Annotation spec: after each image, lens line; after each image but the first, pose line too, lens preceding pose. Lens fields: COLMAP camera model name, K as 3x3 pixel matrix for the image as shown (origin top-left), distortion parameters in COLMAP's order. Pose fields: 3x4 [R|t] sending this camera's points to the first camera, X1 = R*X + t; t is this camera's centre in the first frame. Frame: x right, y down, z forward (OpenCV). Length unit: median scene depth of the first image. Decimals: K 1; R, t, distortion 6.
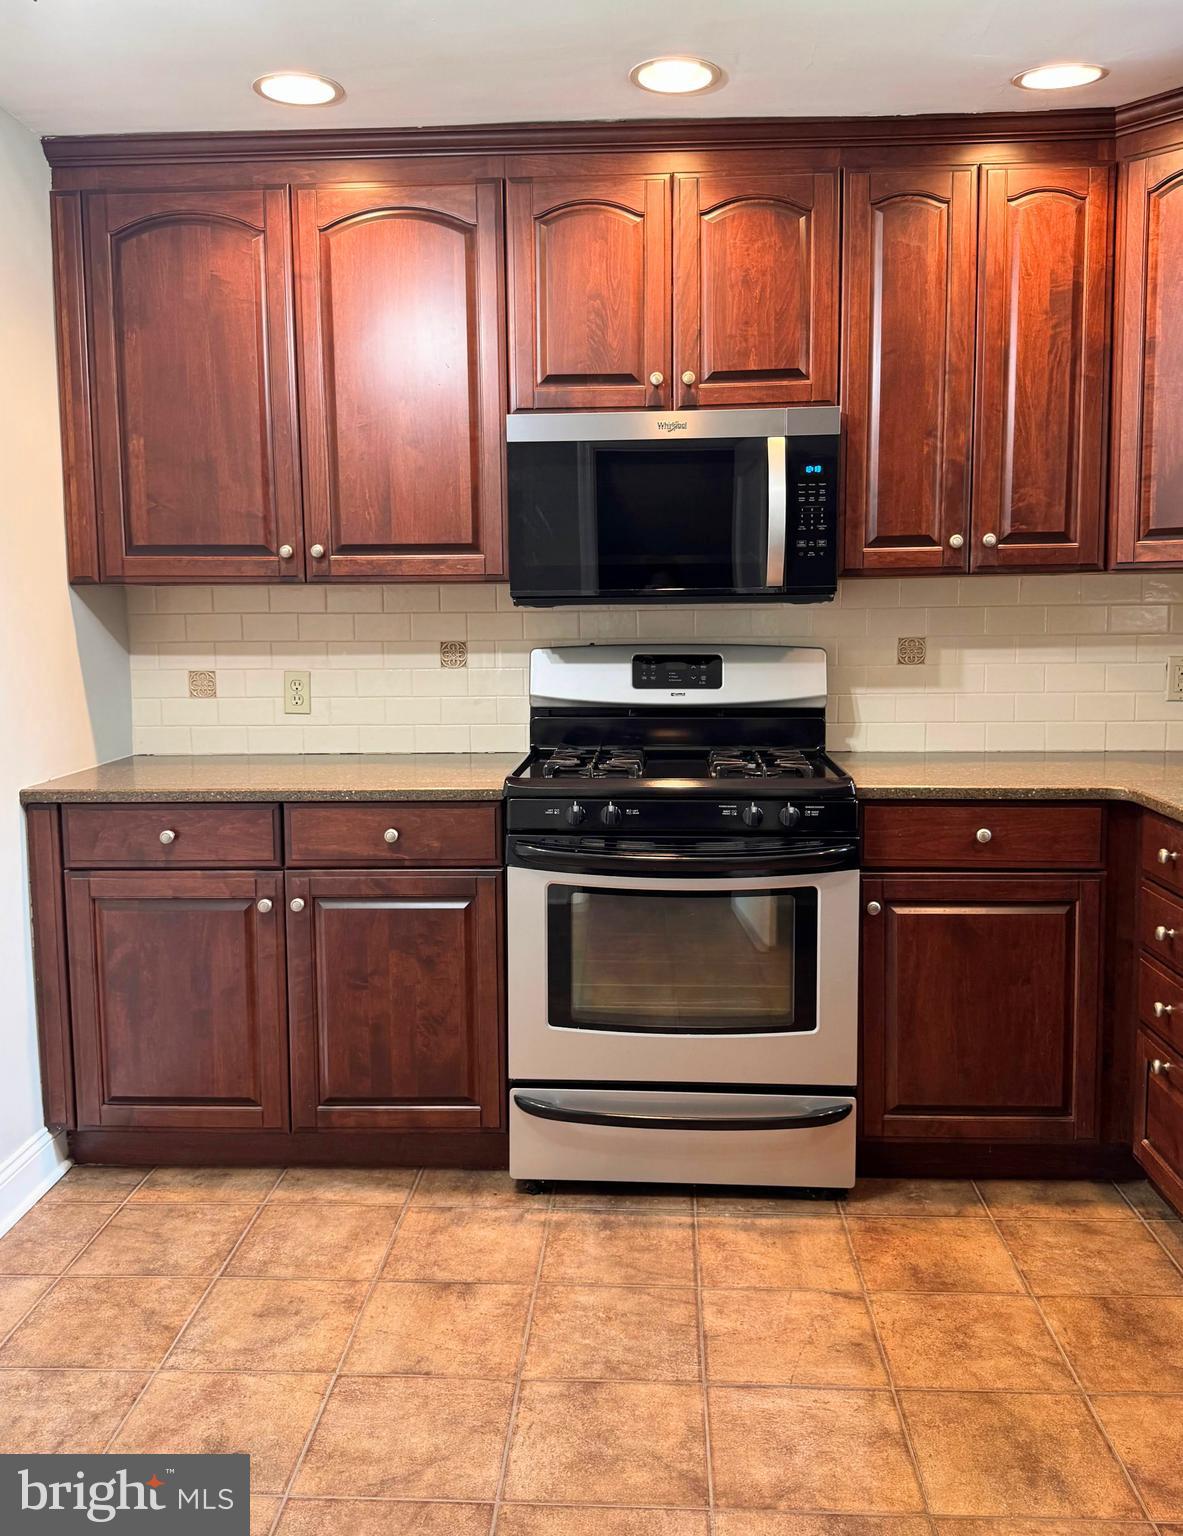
lens RADIAL K [[1348.9, 0, 591.5], [0, 1348.9, 768.0], [0, 0, 1]] dist [0.157359, -0.232189]
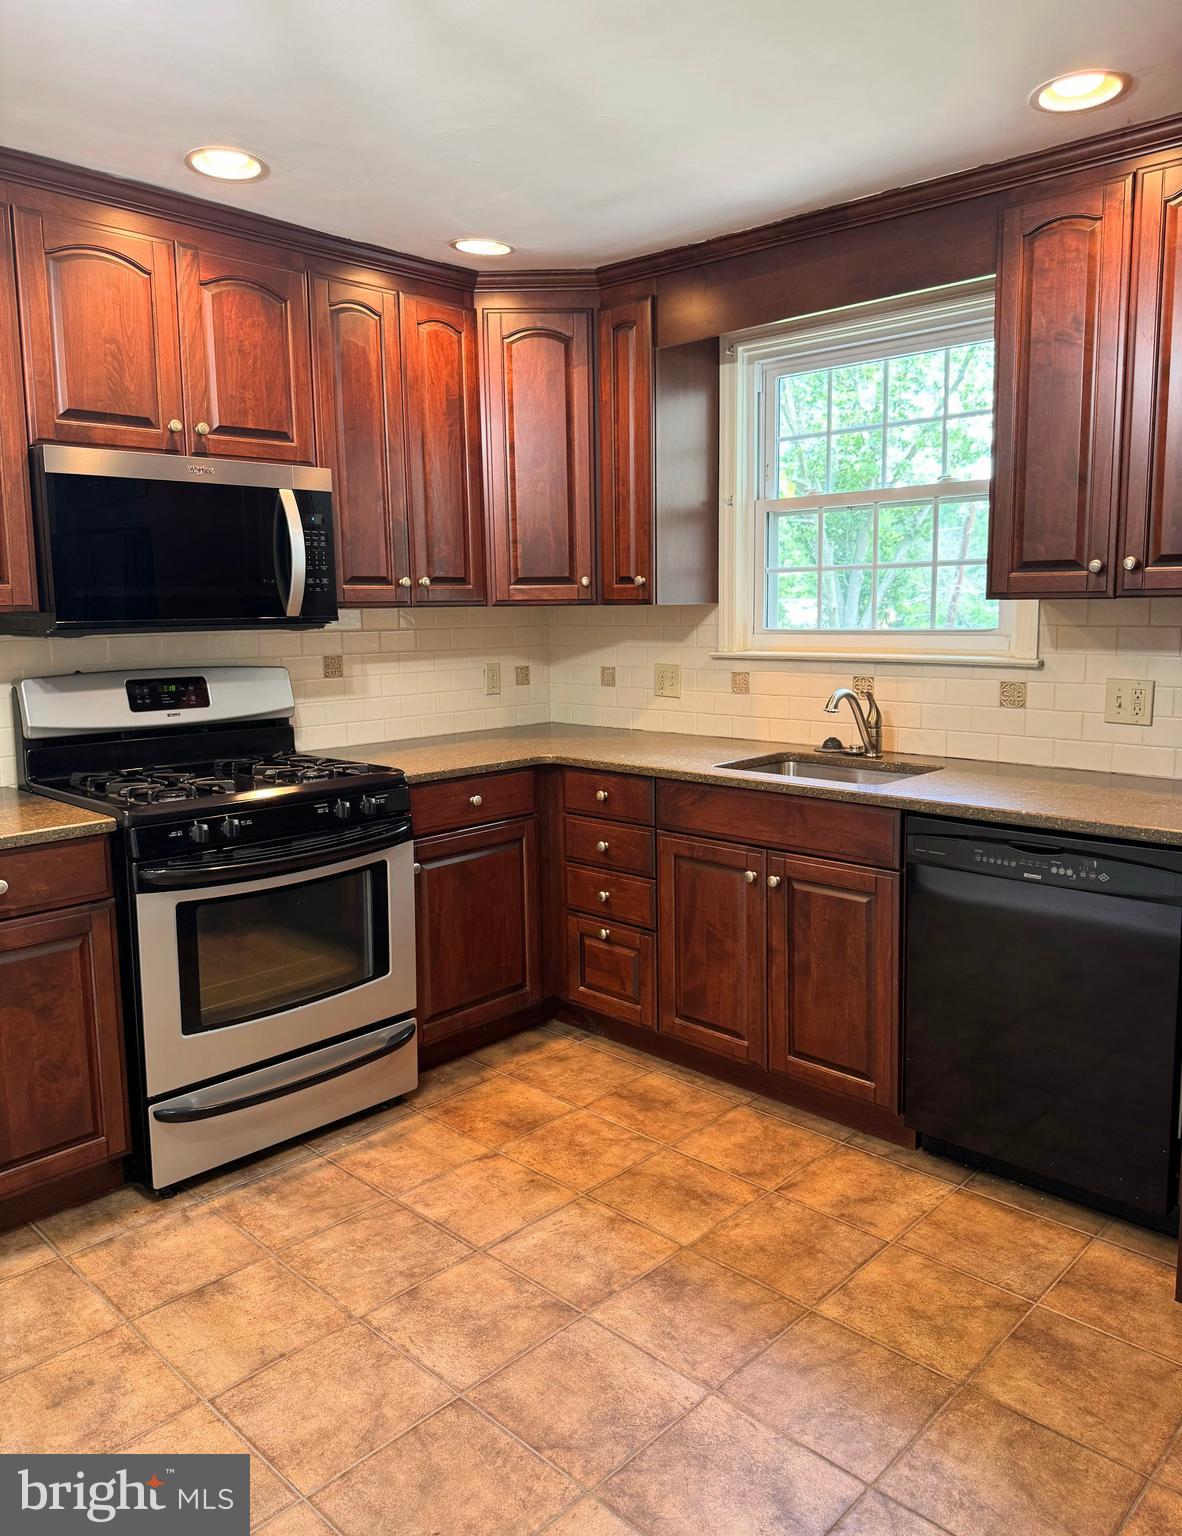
lens RADIAL K [[1138.3, 0, 591.0], [0, 1138.3, 768.0], [0, 0, 1]] dist [0.074855, -0.079013]
pose [[0.658029, -0.113442, 0.744399, -0.466497], [0.098524, 0.993059, 0.064244, -0.043521], [-0.746520, 0.031067, 0.664638, 0.159092]]
